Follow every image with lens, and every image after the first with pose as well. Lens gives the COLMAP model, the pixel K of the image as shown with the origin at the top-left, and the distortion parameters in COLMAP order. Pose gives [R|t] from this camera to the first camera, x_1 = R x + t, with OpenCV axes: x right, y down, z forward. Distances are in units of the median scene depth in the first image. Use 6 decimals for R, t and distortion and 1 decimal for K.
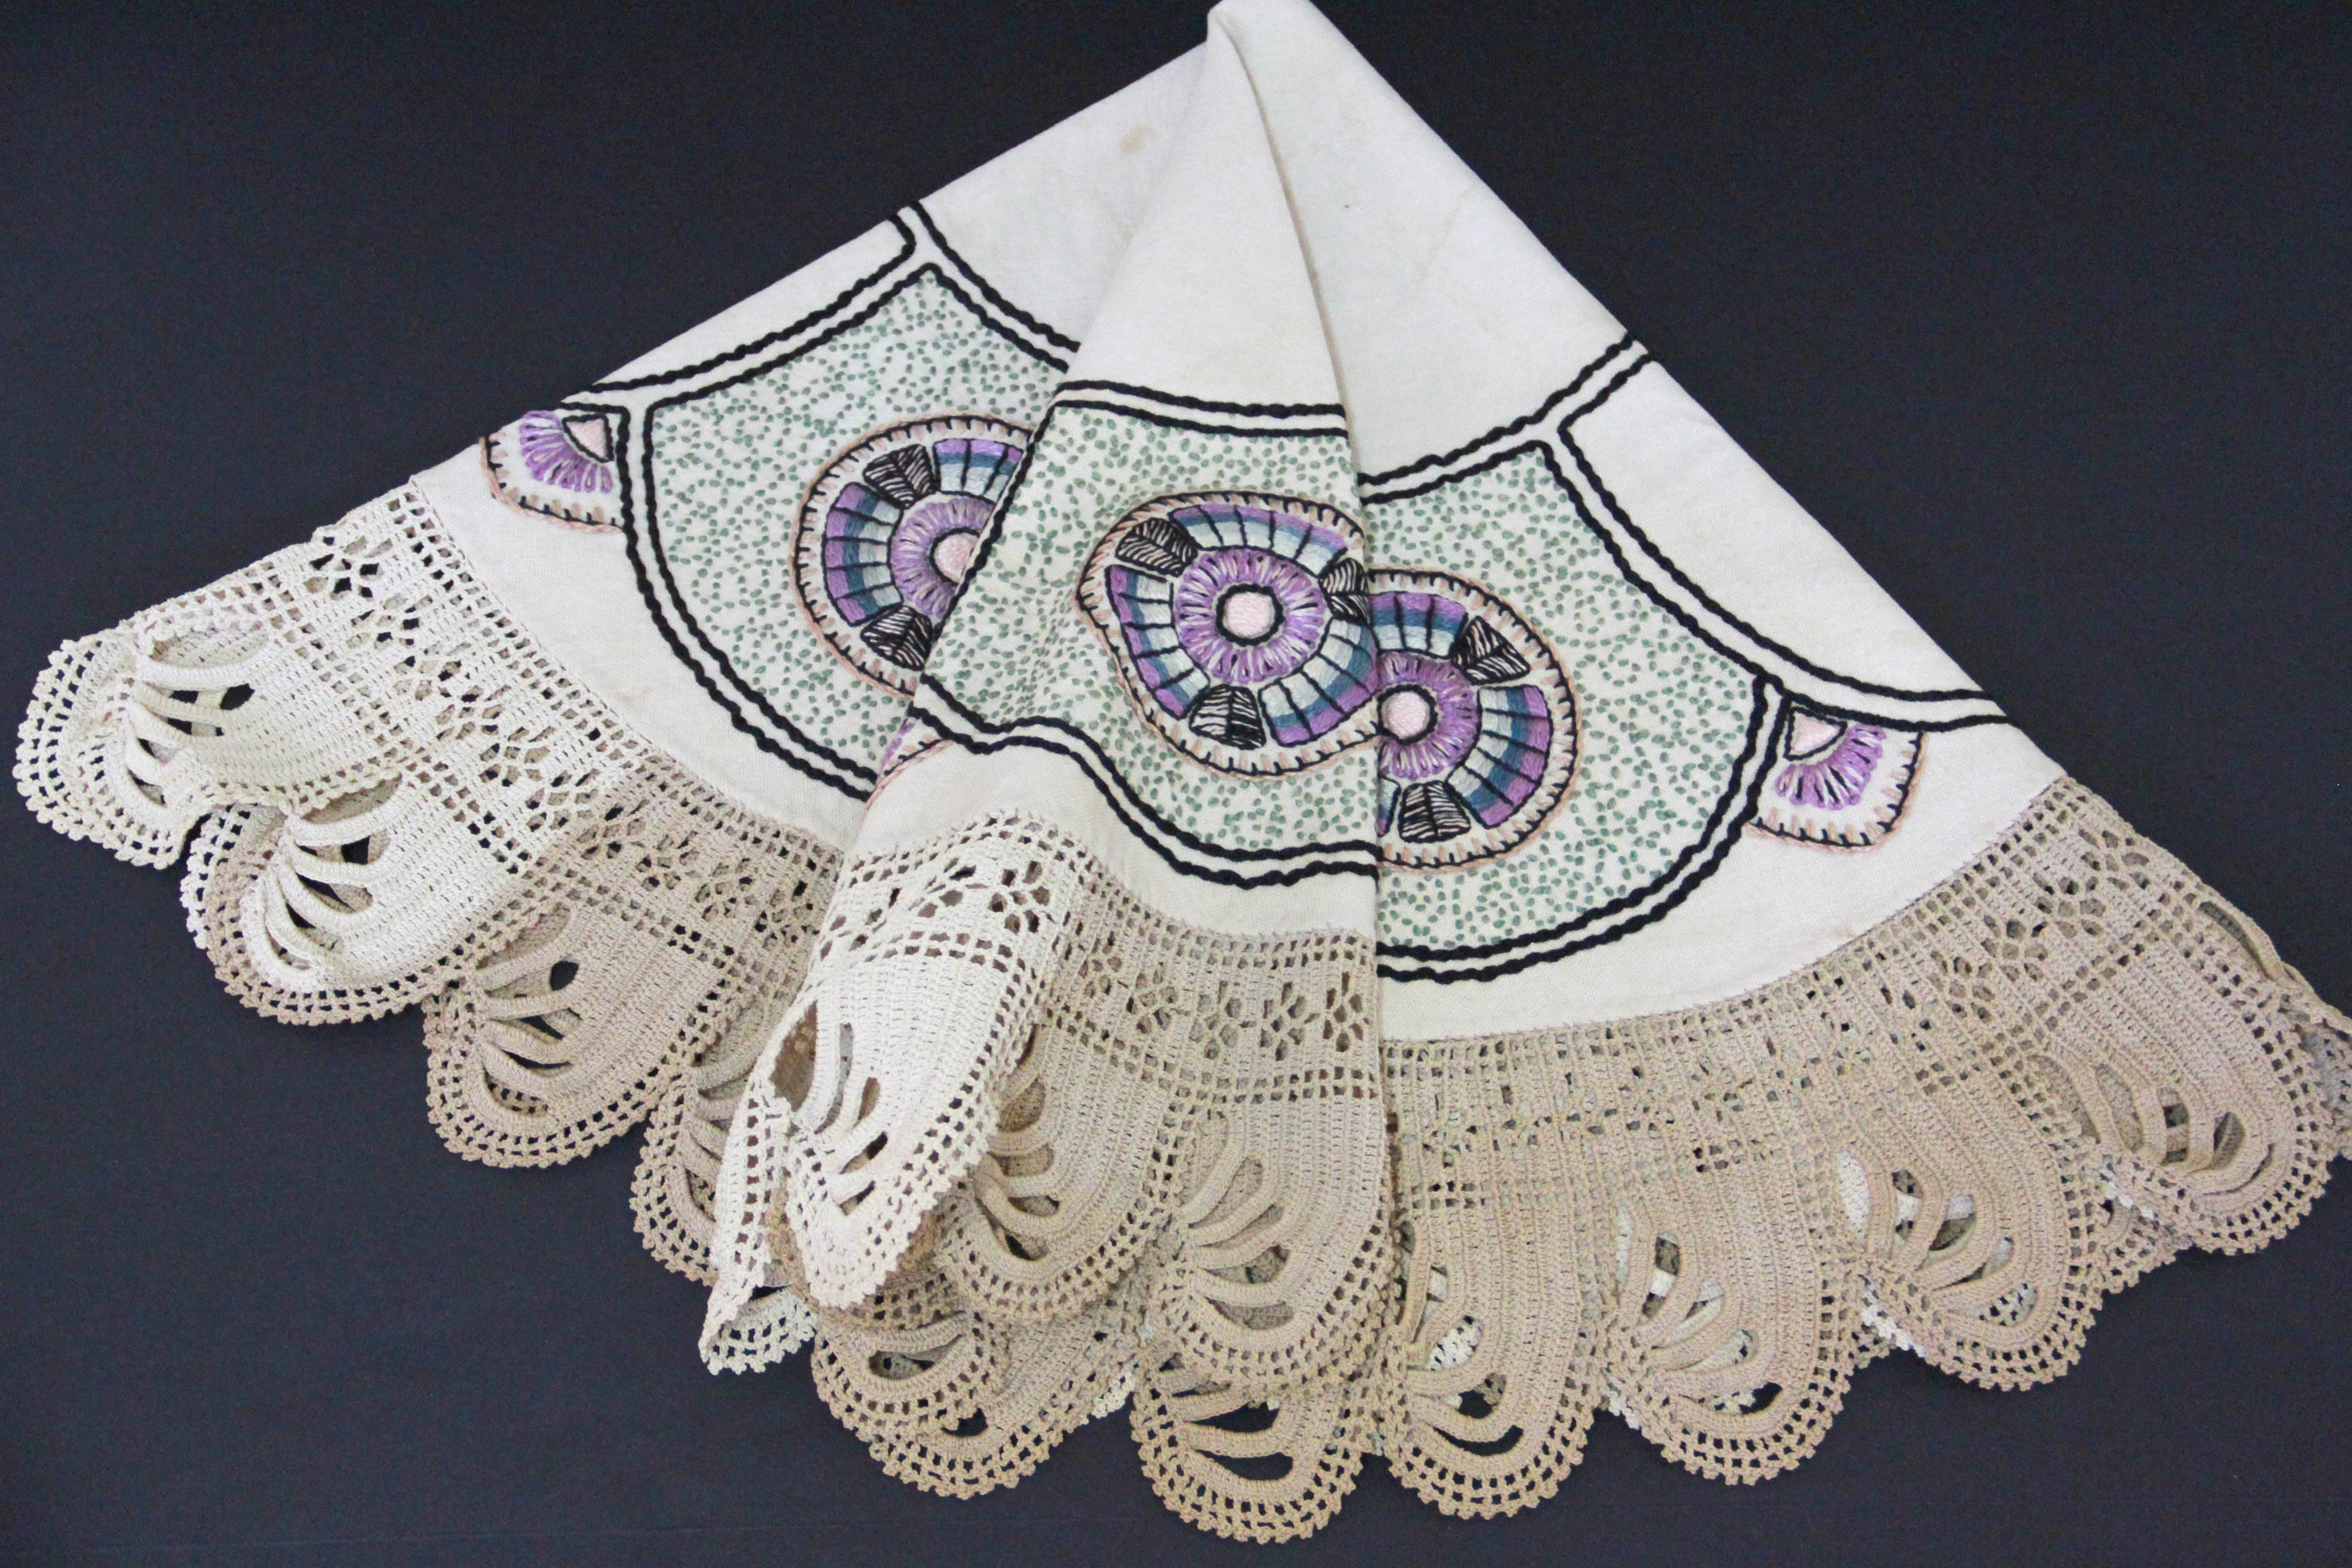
lens RADIAL K [[4318.0, 0, 1192.0], [0, 4318.0, 783.3], [0, 0, 1]] dist [0.378789, 0.000000]
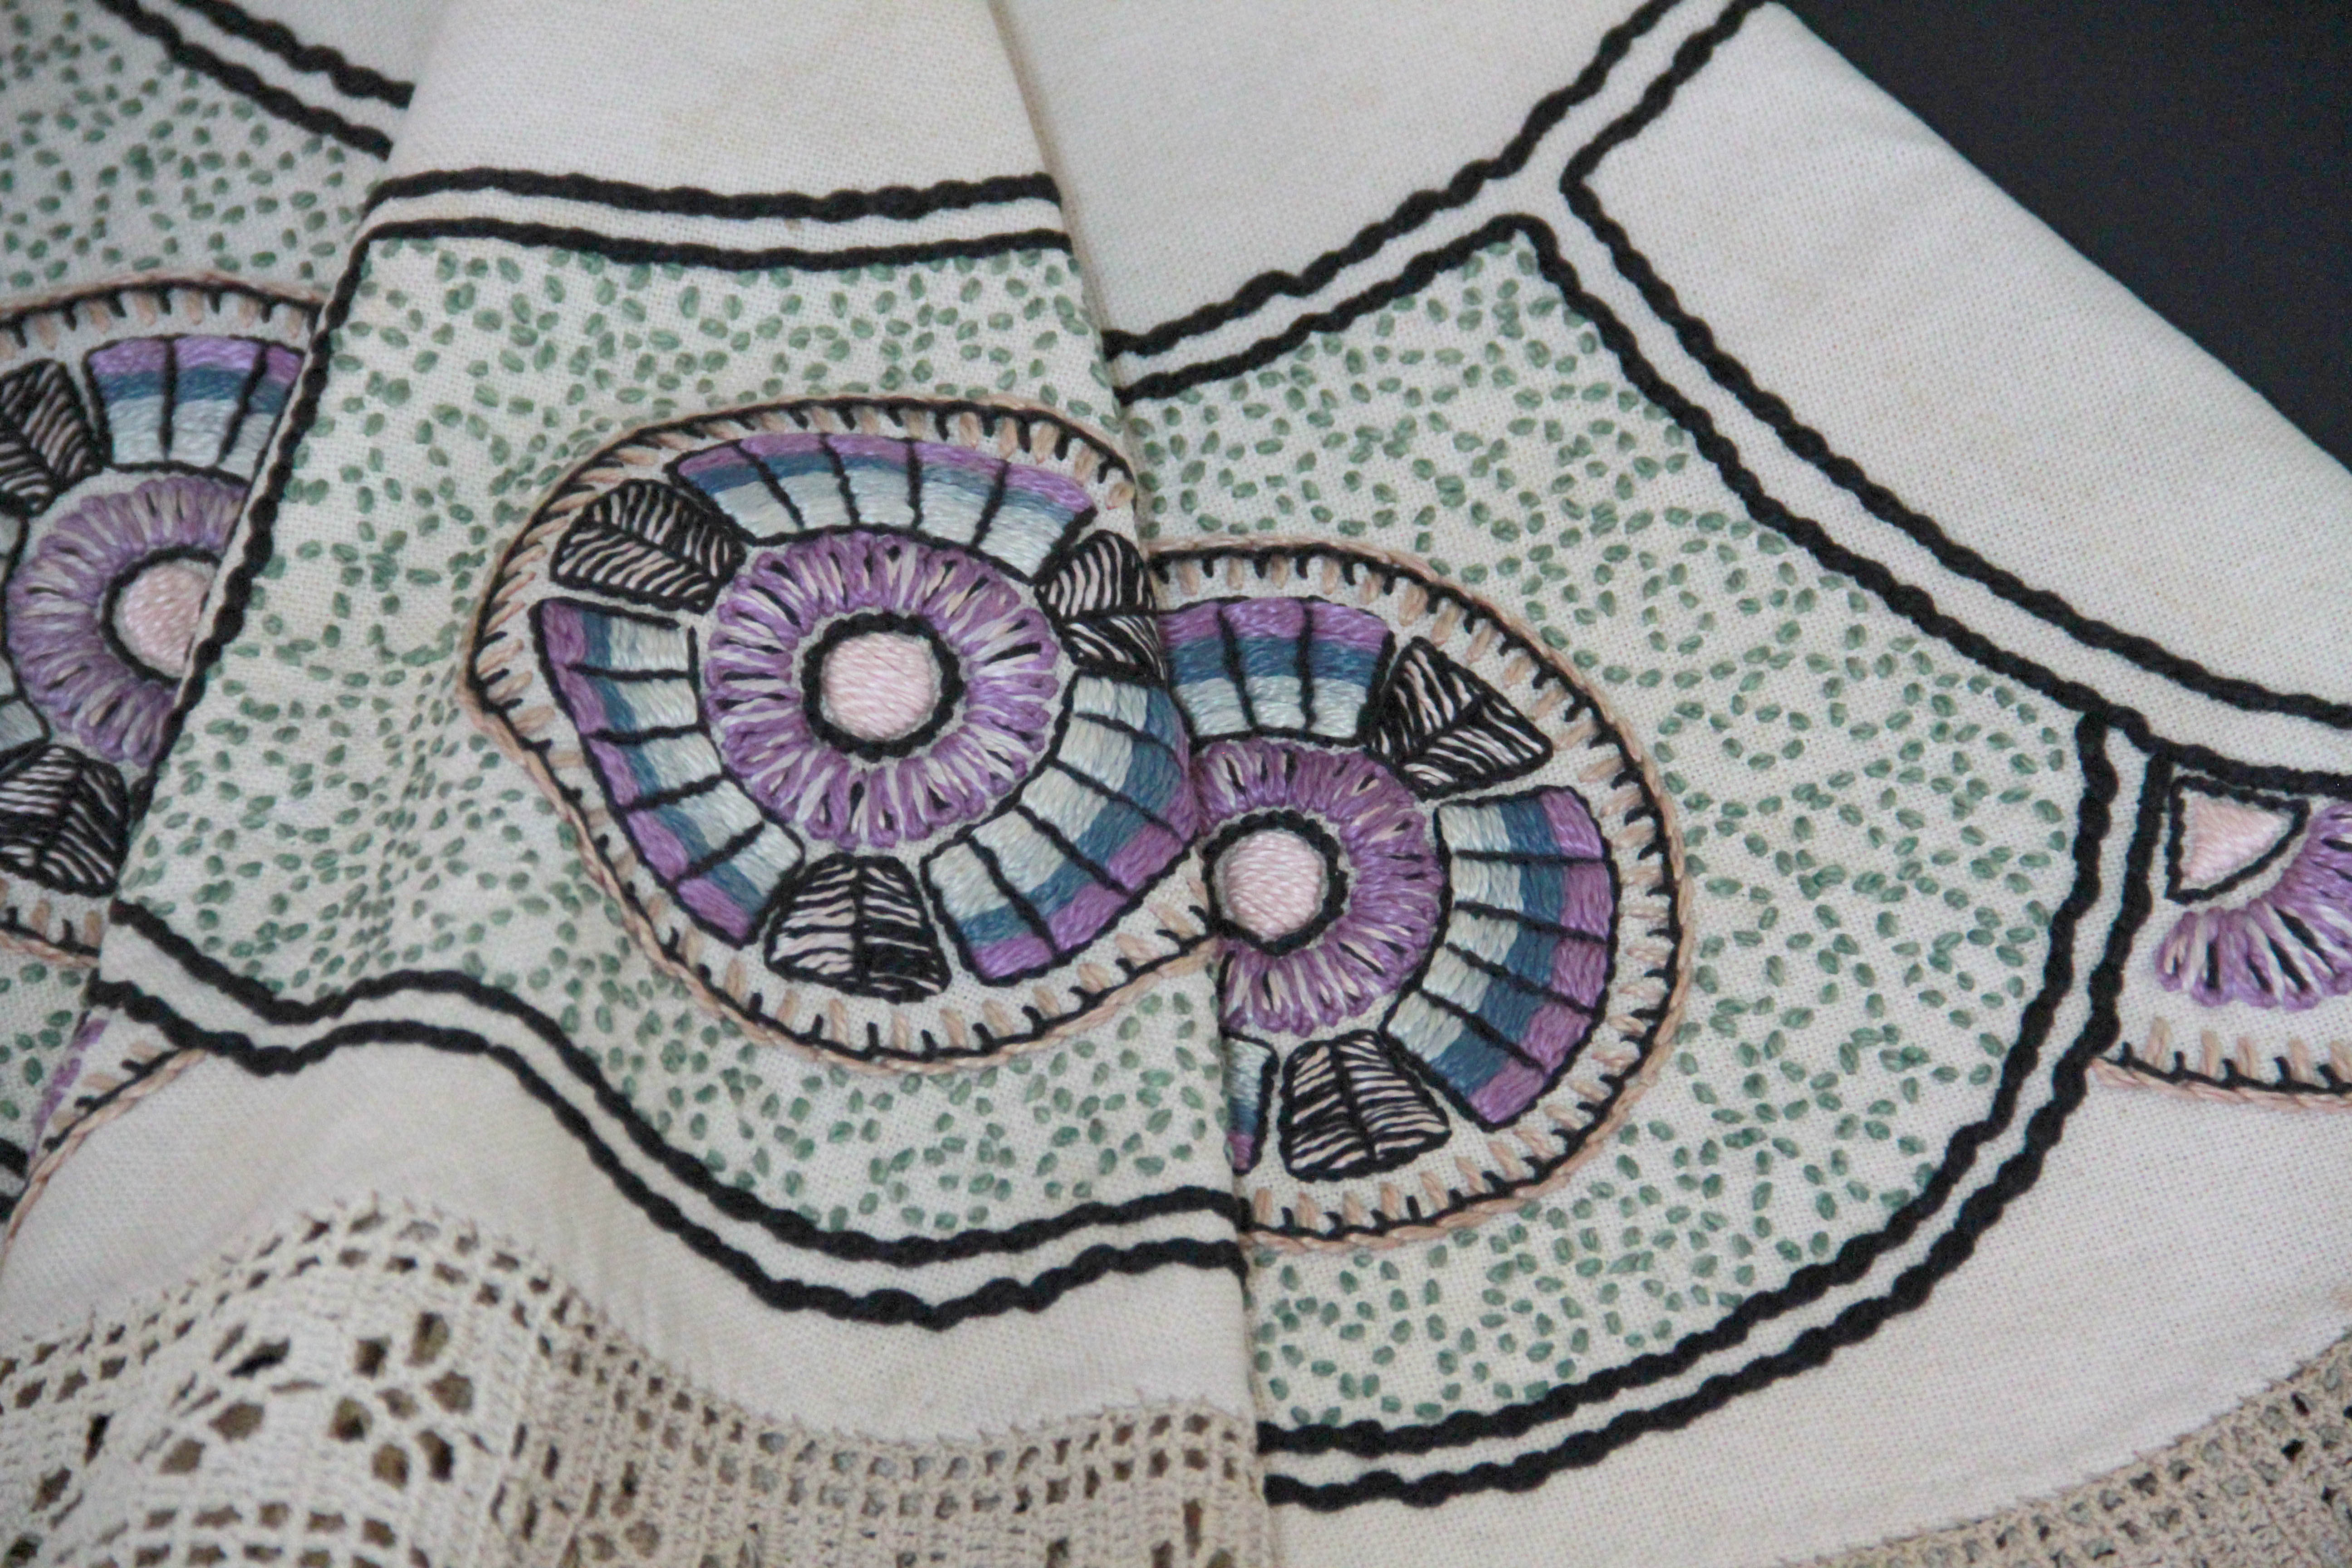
lens RADIAL K [[11942.8, 0, 1174.0], [0, 11942.8, 786.0], [0, 0, 1]] dist [1.621399, 0.000000]
pose [[0.994390, -0.098770, 0.037846, -0.003624], [0.100284, 0.994136, -0.040457, 0.021386], [-0.033628, 0.044025, 0.998464, -0.173966]]
